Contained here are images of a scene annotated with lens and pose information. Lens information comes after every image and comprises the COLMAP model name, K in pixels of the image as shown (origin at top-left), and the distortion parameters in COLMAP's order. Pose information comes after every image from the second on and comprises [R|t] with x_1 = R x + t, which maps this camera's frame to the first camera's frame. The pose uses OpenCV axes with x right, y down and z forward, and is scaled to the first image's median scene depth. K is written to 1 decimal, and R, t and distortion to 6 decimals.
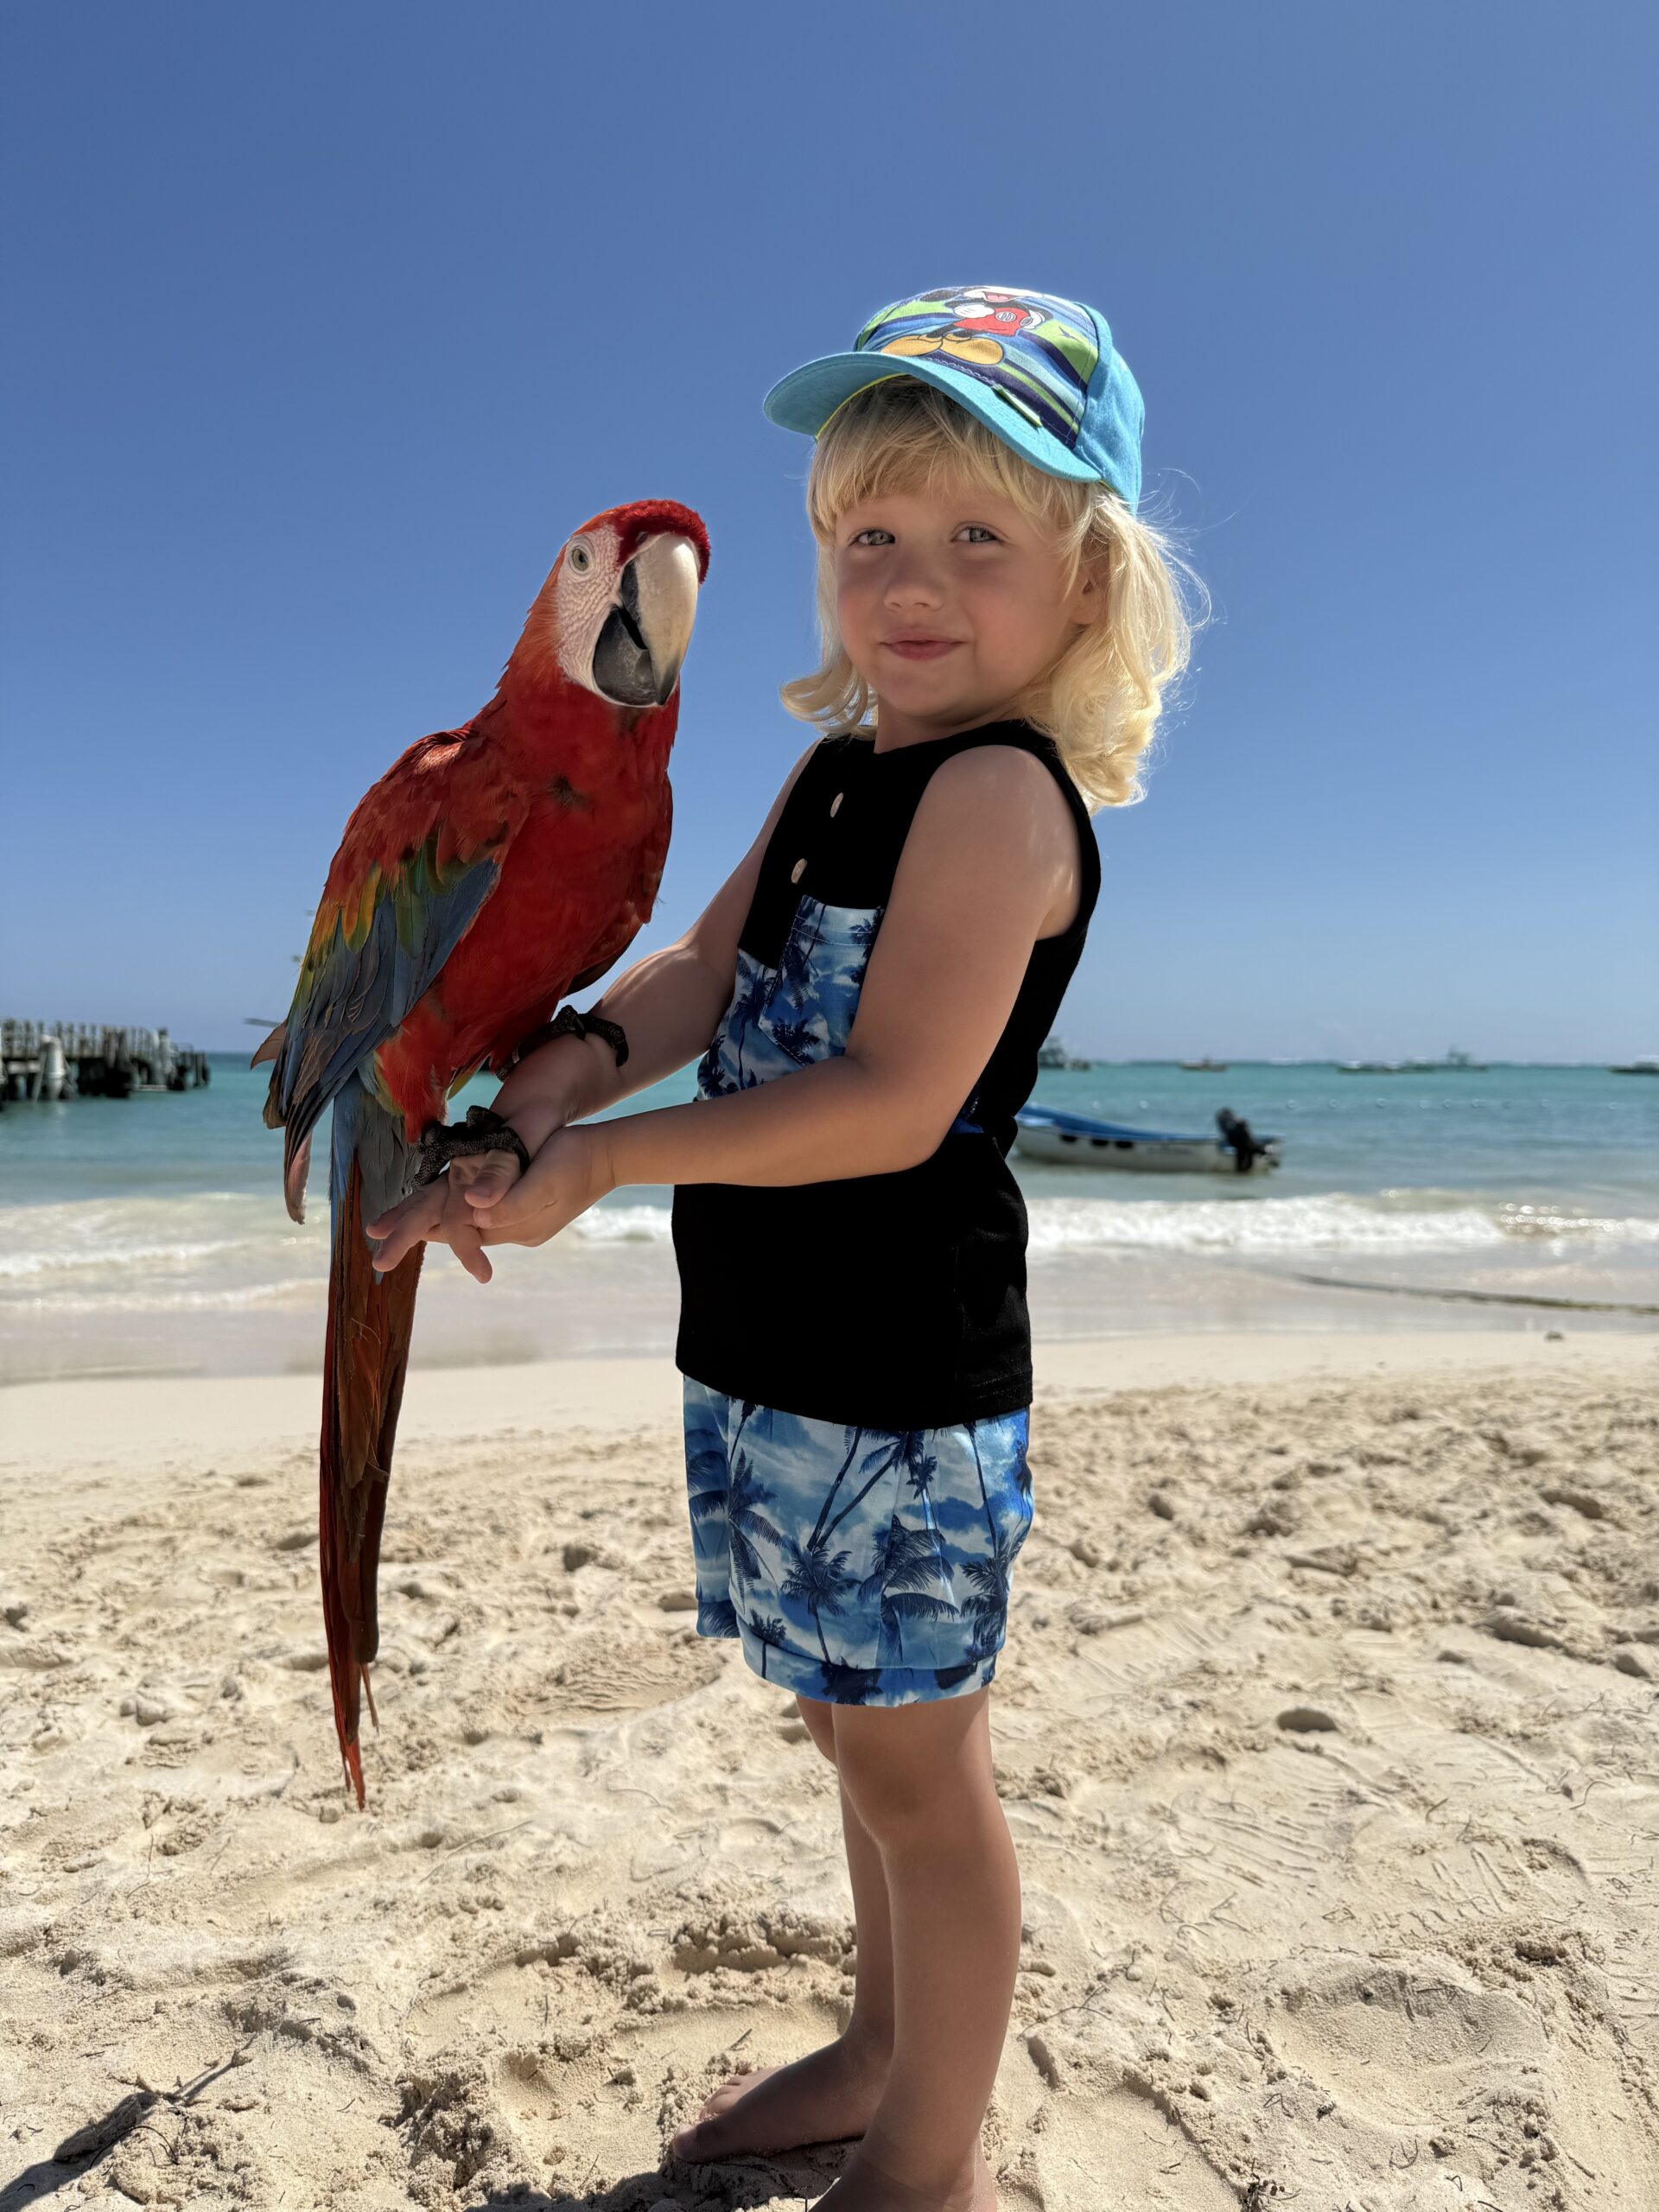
lens RADIAL K [[1578.1, 0, 830.2], [0, 1578.1, 1102.2], [0, 0, 1]] dist [0.018371, -0.022452]
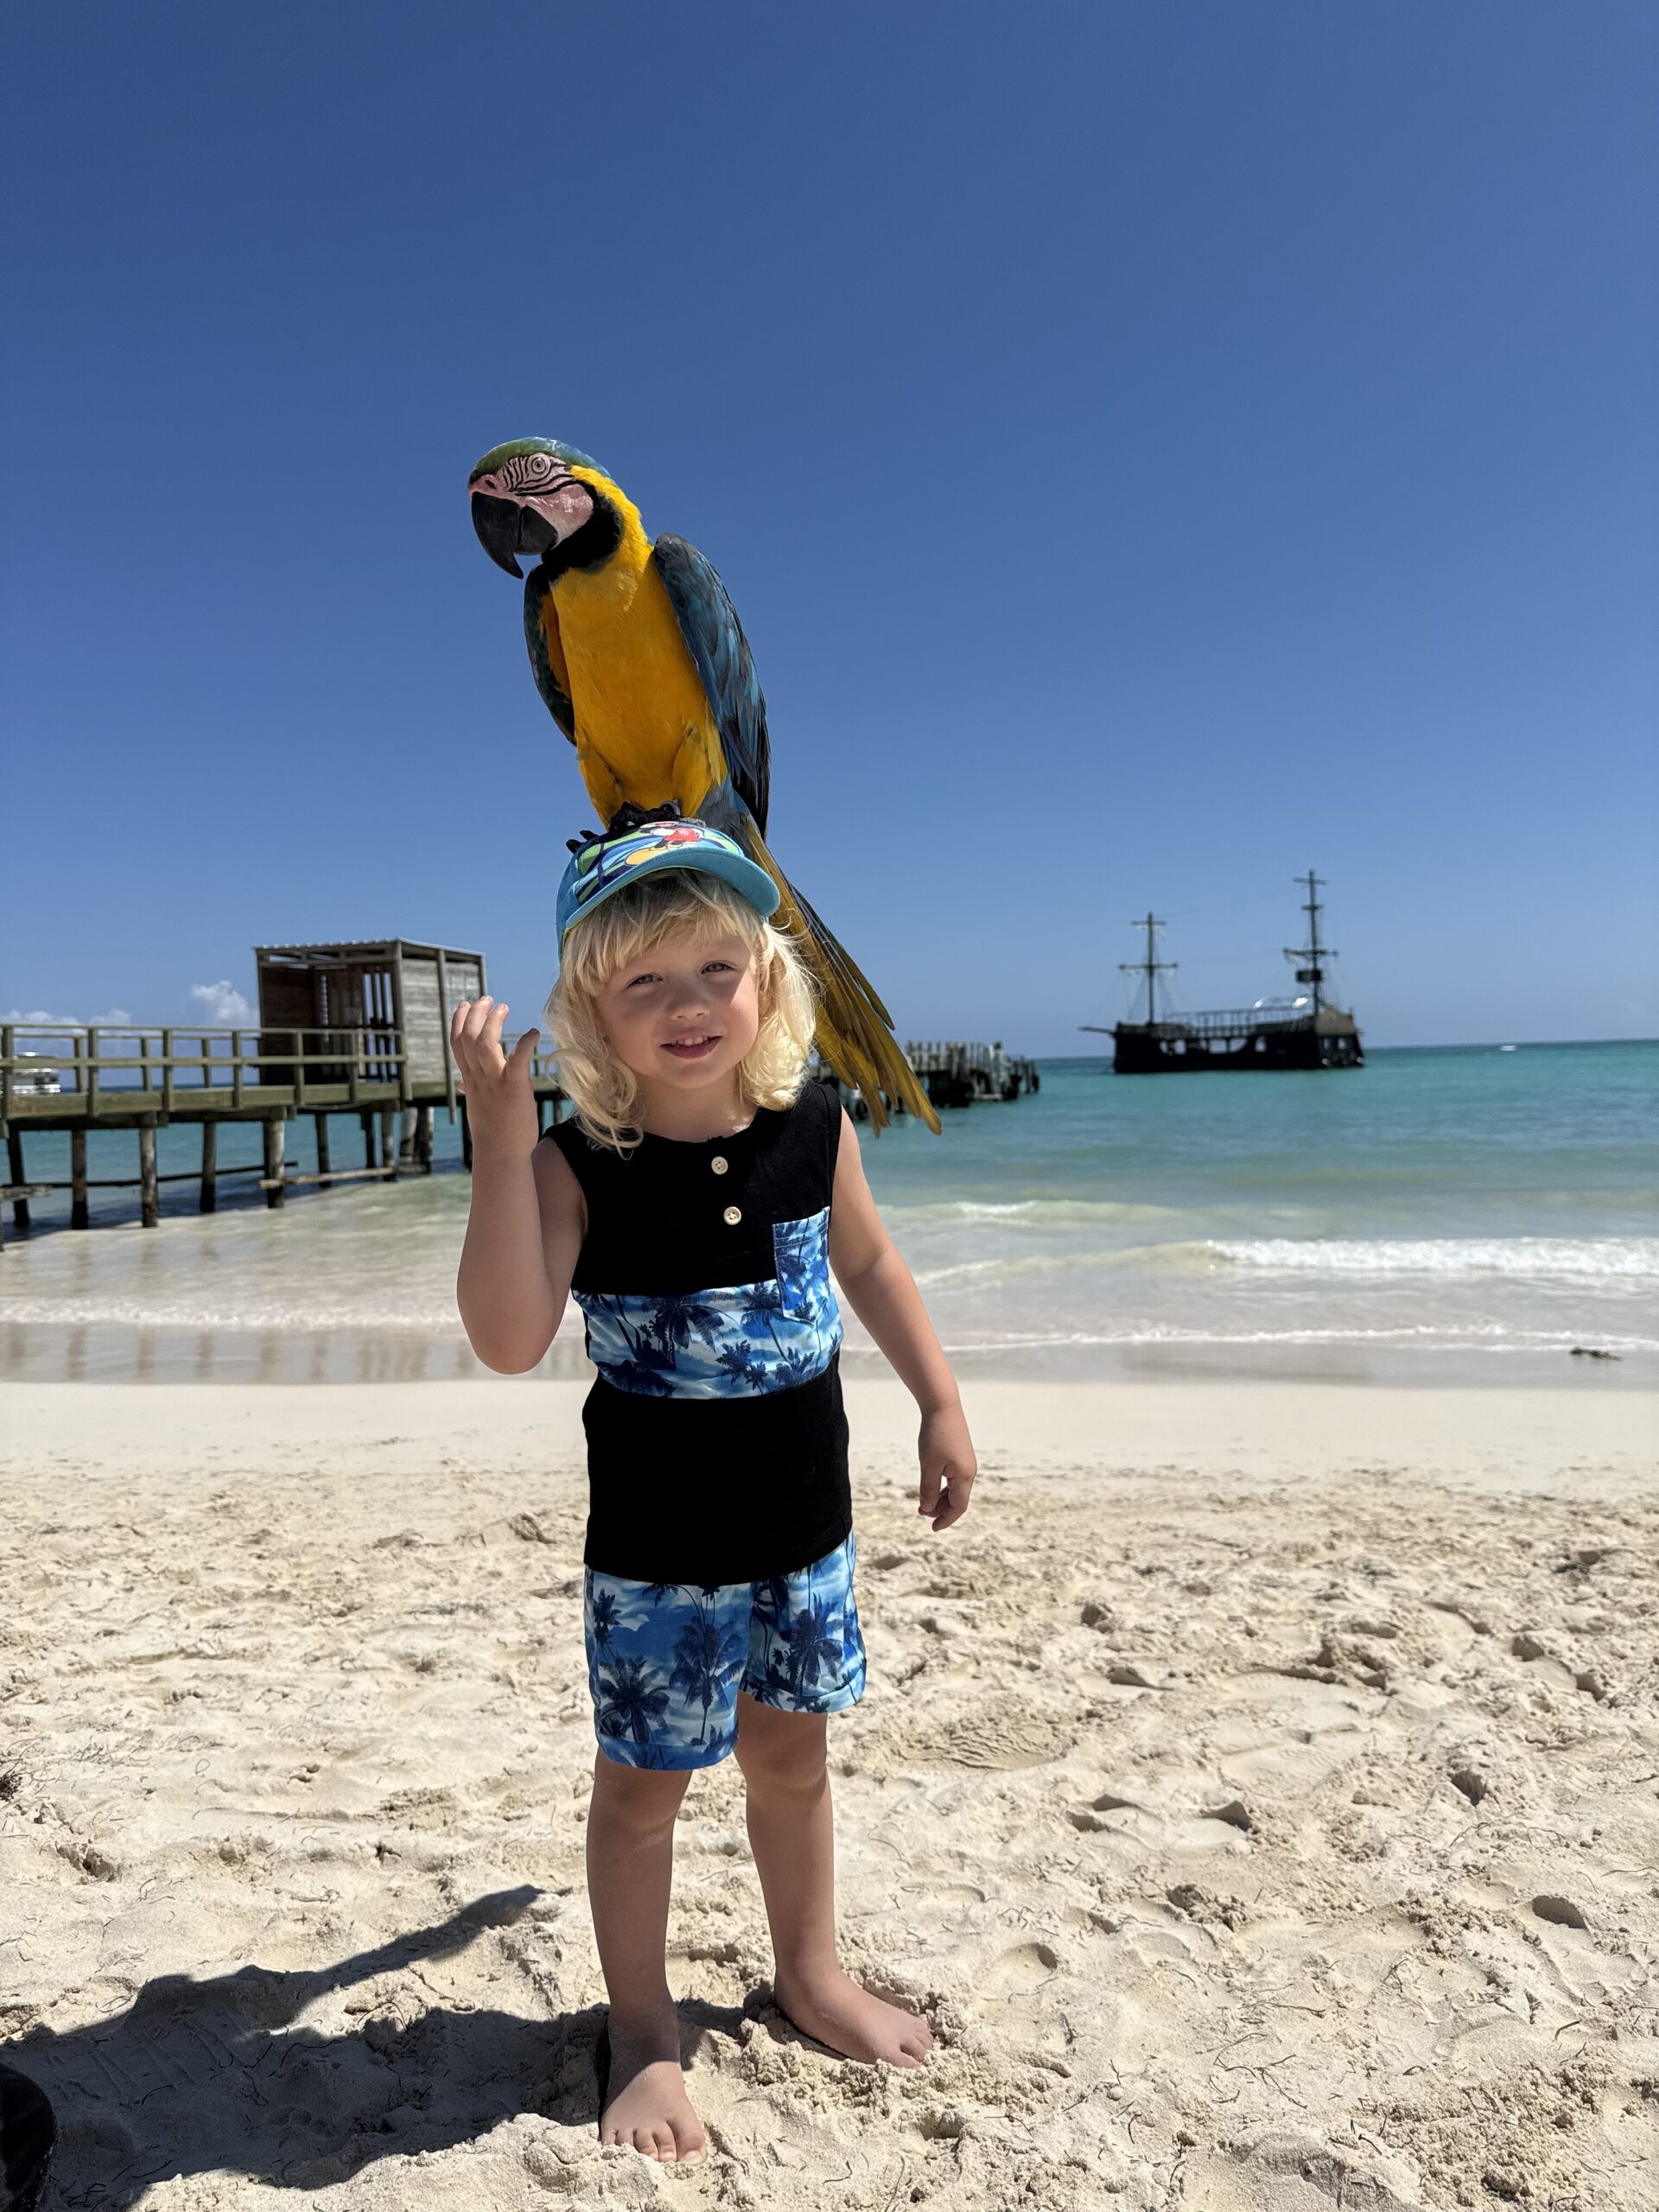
lens RADIAL K [[1578.1, 0, 825.4], [0, 1578.1, 1113.4], [0, 0, 1]] dist [0.018371, -0.022452]
pose [[0.869534, -0.025425, -0.493218, 0.272592], [0.030078, 0.999546, 0.001502, -0.076786], [0.492956, -0.016141, 0.869904, -0.041211]]
